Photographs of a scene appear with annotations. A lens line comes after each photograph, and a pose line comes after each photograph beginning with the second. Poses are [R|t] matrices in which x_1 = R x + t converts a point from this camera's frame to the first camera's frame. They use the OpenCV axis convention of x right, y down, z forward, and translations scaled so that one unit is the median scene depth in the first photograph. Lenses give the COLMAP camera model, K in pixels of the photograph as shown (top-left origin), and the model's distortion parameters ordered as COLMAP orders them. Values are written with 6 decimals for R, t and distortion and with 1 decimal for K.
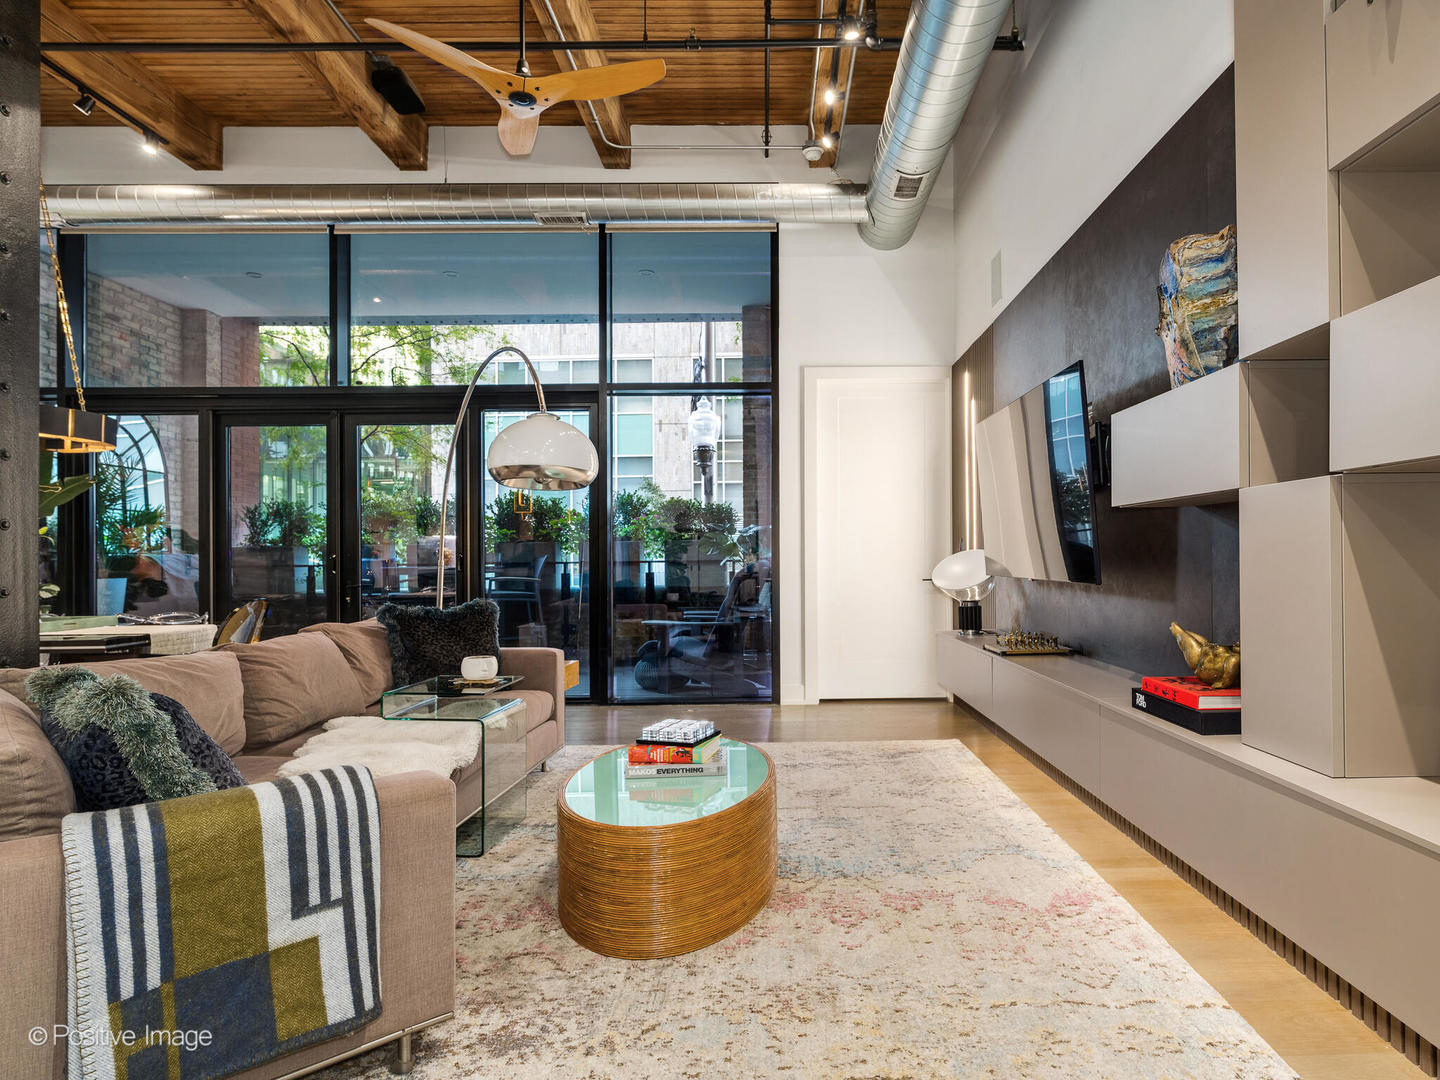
lens RADIAL K [[812.3, 0, 715.5], [0, 812.3, 551.7], [0, 0, 1]] dist [-0.002812, -0.001277]
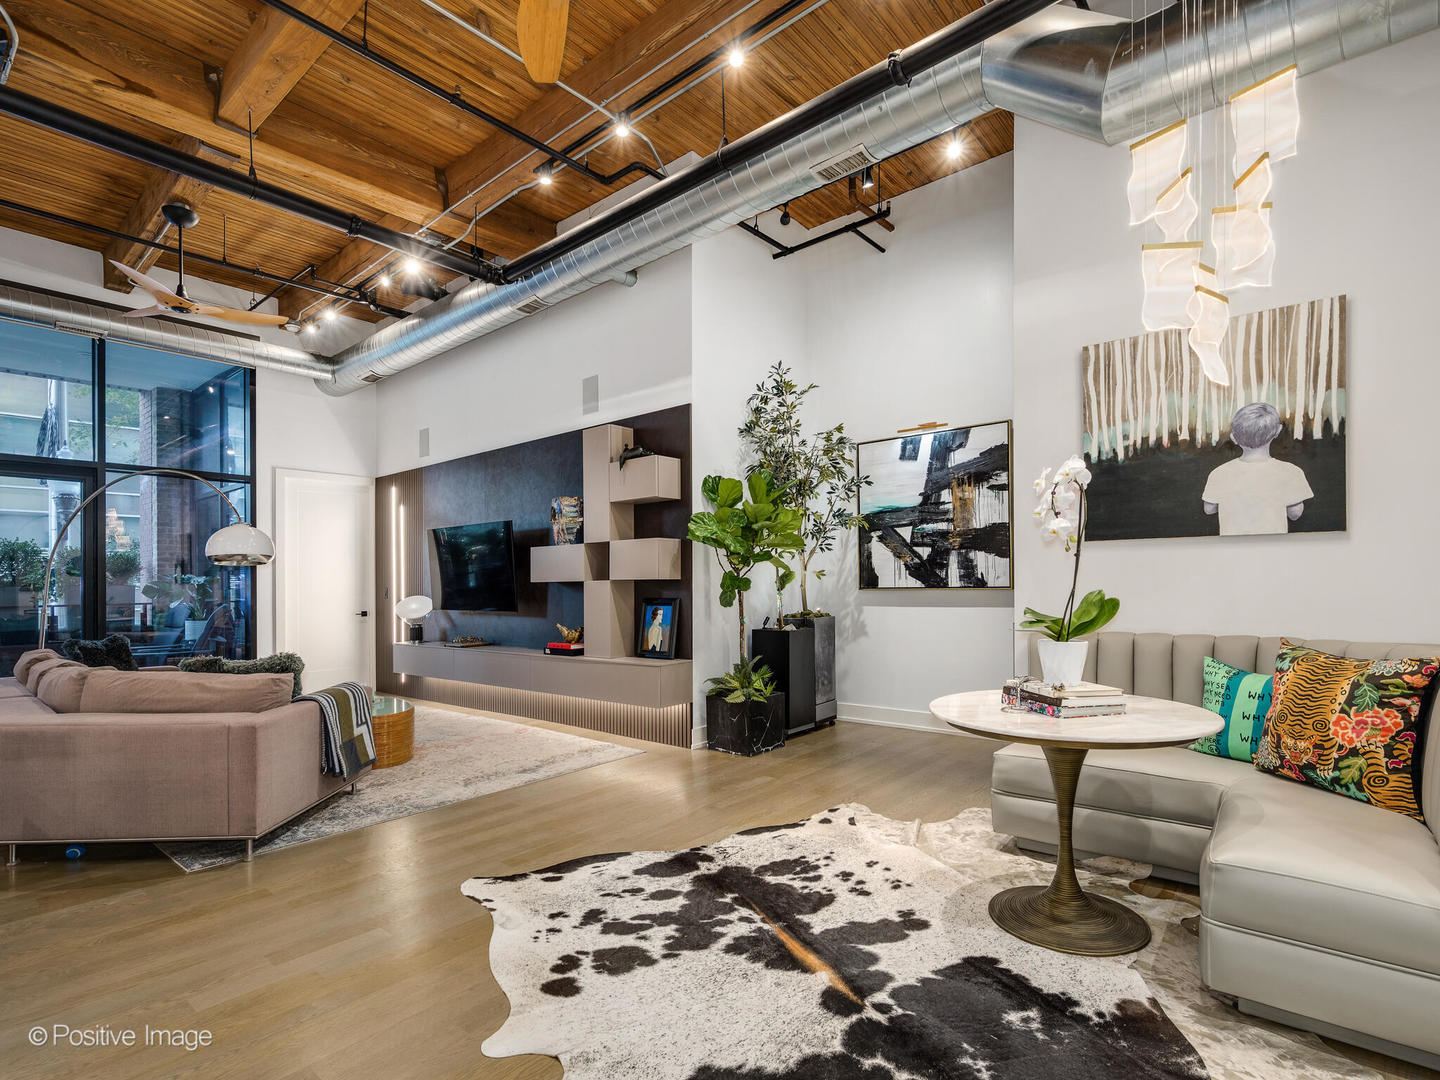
lens RADIAL K [[715.7, 0, 718.1], [0, 715.7, 579.7], [0, 0, 1]] dist [0.003625, -0.002829]
pose [[0.605856, 0.014212, 0.795447, -0.545175], [-0.001088, 0.999854, -0.017035, -0.012804], [-0.795573, 0.009455, 0.605784, -0.491119]]
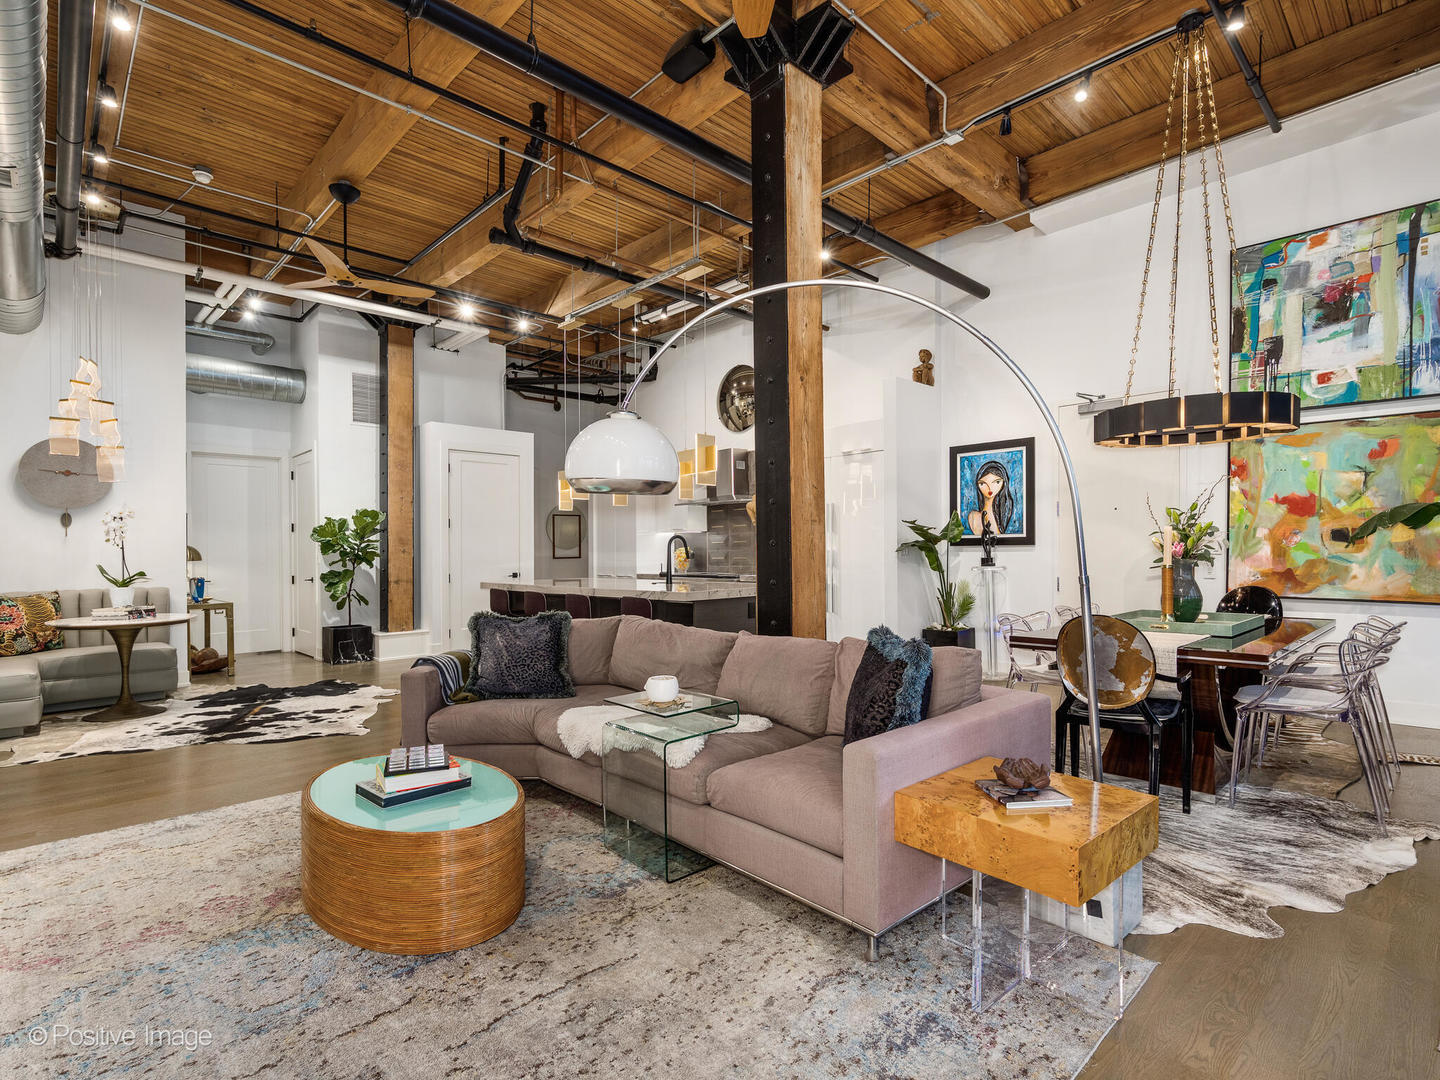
lens RADIAL K [[715.7, 0, 711.9], [0, 715.7, 544.5], [0, 0, 1]] dist [0.003625, -0.002829]
pose [[-0.687349, 0.015333, -0.726166, 0.196299], [0.028190, 0.999587, -0.005577, -0.015489], [0.725780, -0.024304, -0.687497, 1.084186]]
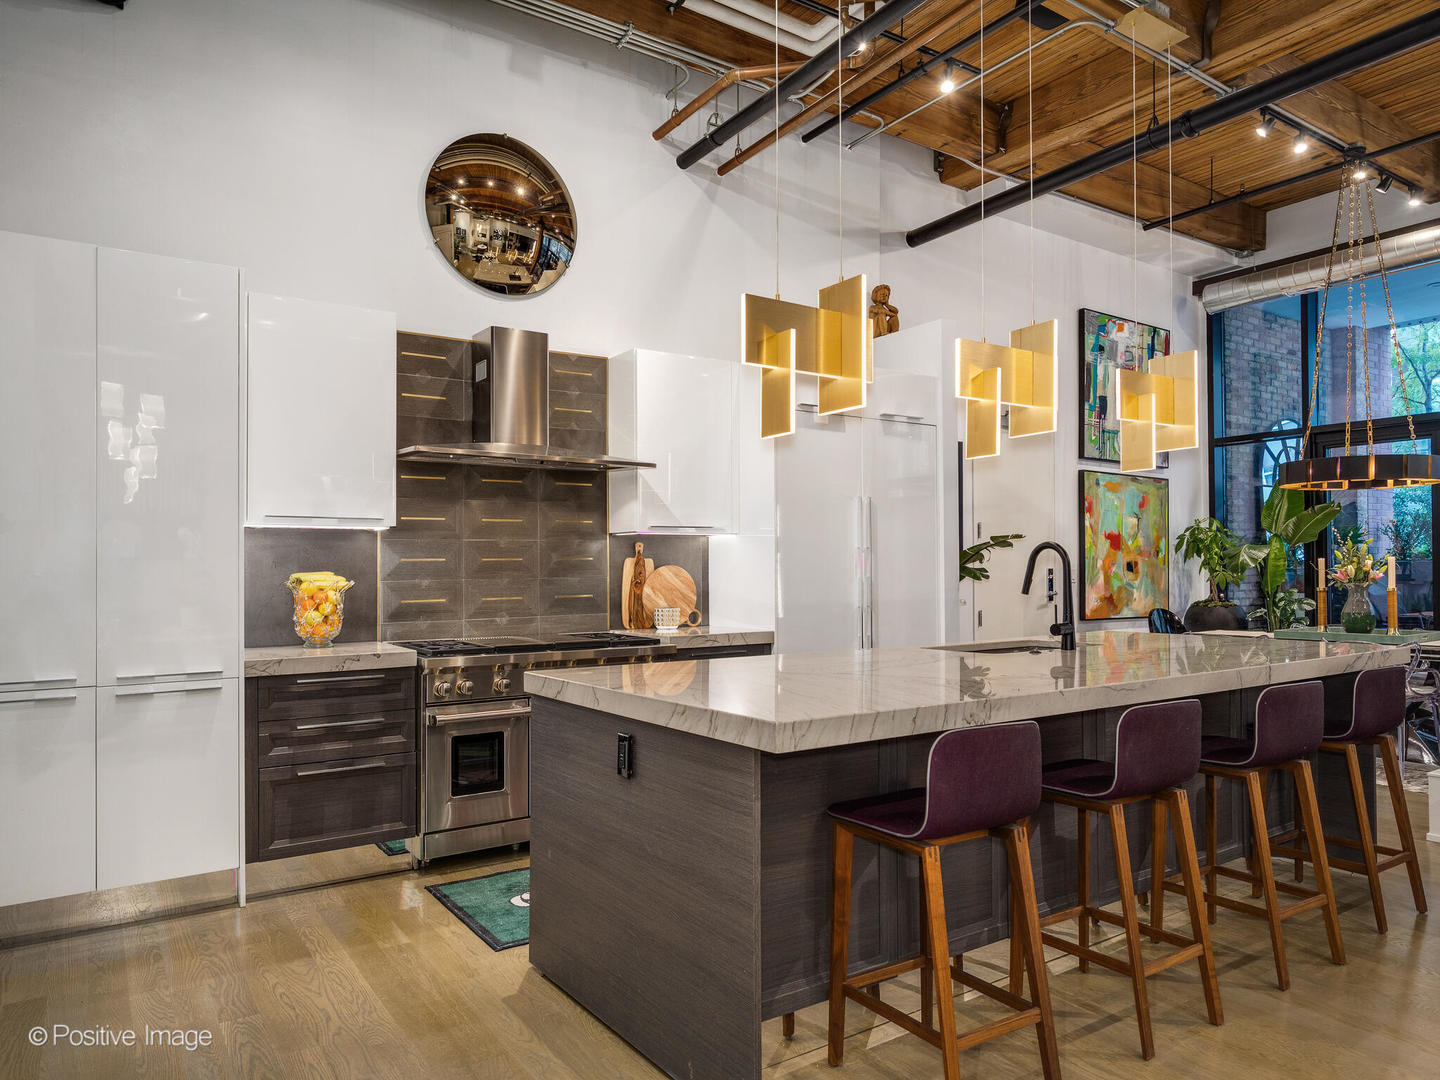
lens RADIAL K [[949.7, 0, 737.2], [0, 949.7, 555.4], [0, 0, 1]] dist [0.001709, -0.000362]
pose [[0.610060, -0.007691, -0.792318, -0.231484], [0.009296, 0.999954, -0.002549, -0.030791], [0.792300, -0.005810, 0.610103, -0.518225]]
